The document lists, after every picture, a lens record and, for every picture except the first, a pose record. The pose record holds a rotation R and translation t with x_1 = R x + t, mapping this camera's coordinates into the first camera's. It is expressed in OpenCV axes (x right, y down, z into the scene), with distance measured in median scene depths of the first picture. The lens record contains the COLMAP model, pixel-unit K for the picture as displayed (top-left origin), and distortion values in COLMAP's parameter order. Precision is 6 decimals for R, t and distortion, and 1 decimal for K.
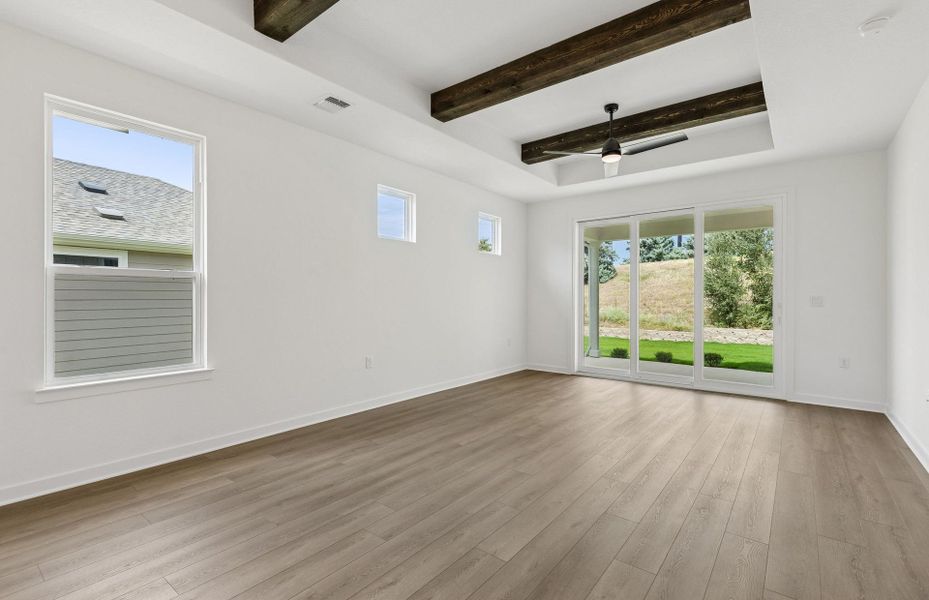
lens RADIAL K [[420.4, 0, 464.5], [0, 420.4, 300.0], [0, 0, 1]] dist [0.002320, 0.000058]
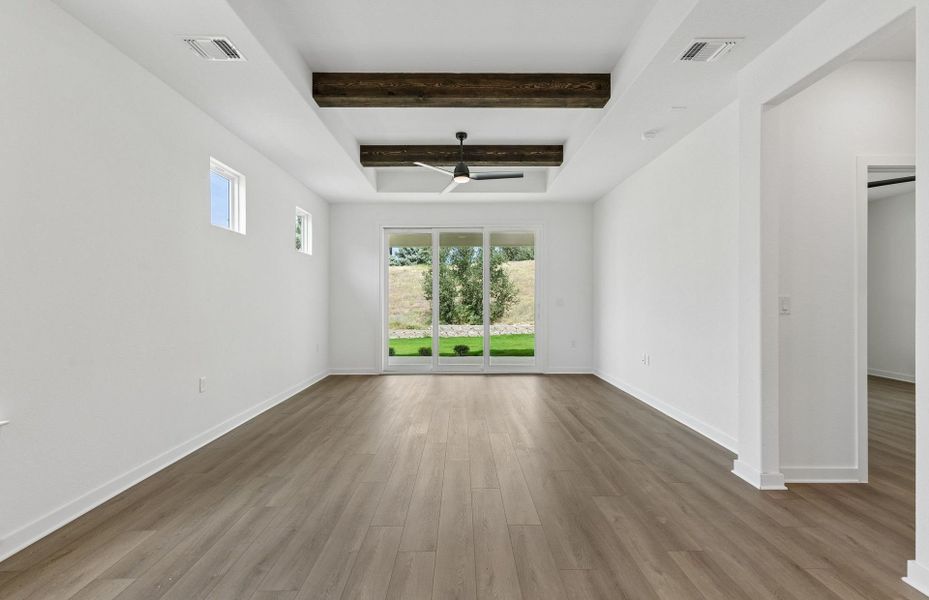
lens RADIAL K [[420.4, 0, 464.5], [0, 420.4, 300.0], [0, 0, 1]] dist [0.002320, 0.000058]
pose [[0.777124, -0.003266, 0.629339, -0.334771], [0.007172, 0.999968, -0.003667, -0.000663], [-0.629307, 0.007363, 0.777122, 0.090437]]
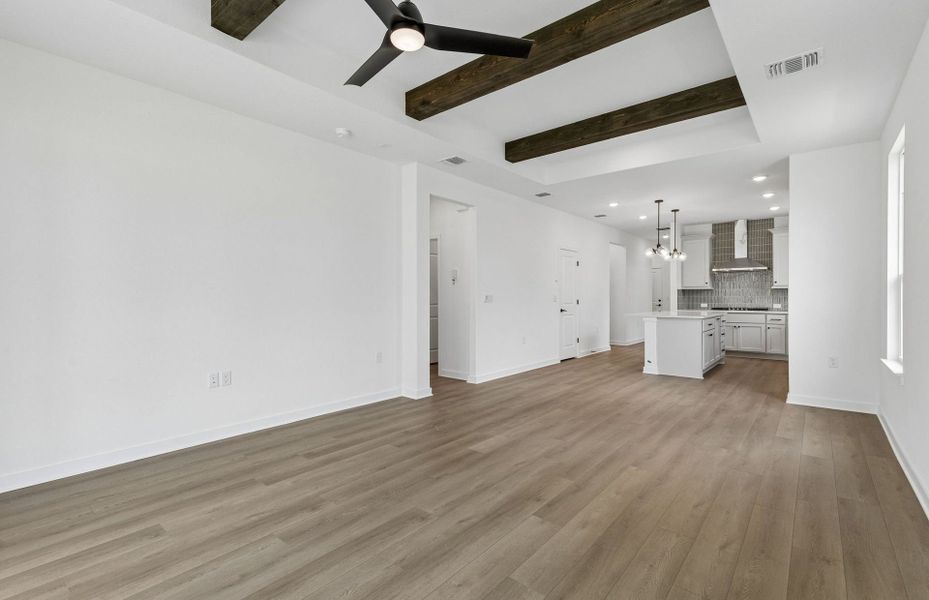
lens RADIAL K [[420.4, 0, 464.5], [0, 420.4, 300.0], [0, 0, 1]] dist [0.002320, 0.000058]
pose [[-0.999705, -0.002166, 0.024200, 0.235943], [-0.001880, 0.999928, 0.011817, -0.004068], [-0.024224, 0.011768, -0.999637, 1.392604]]
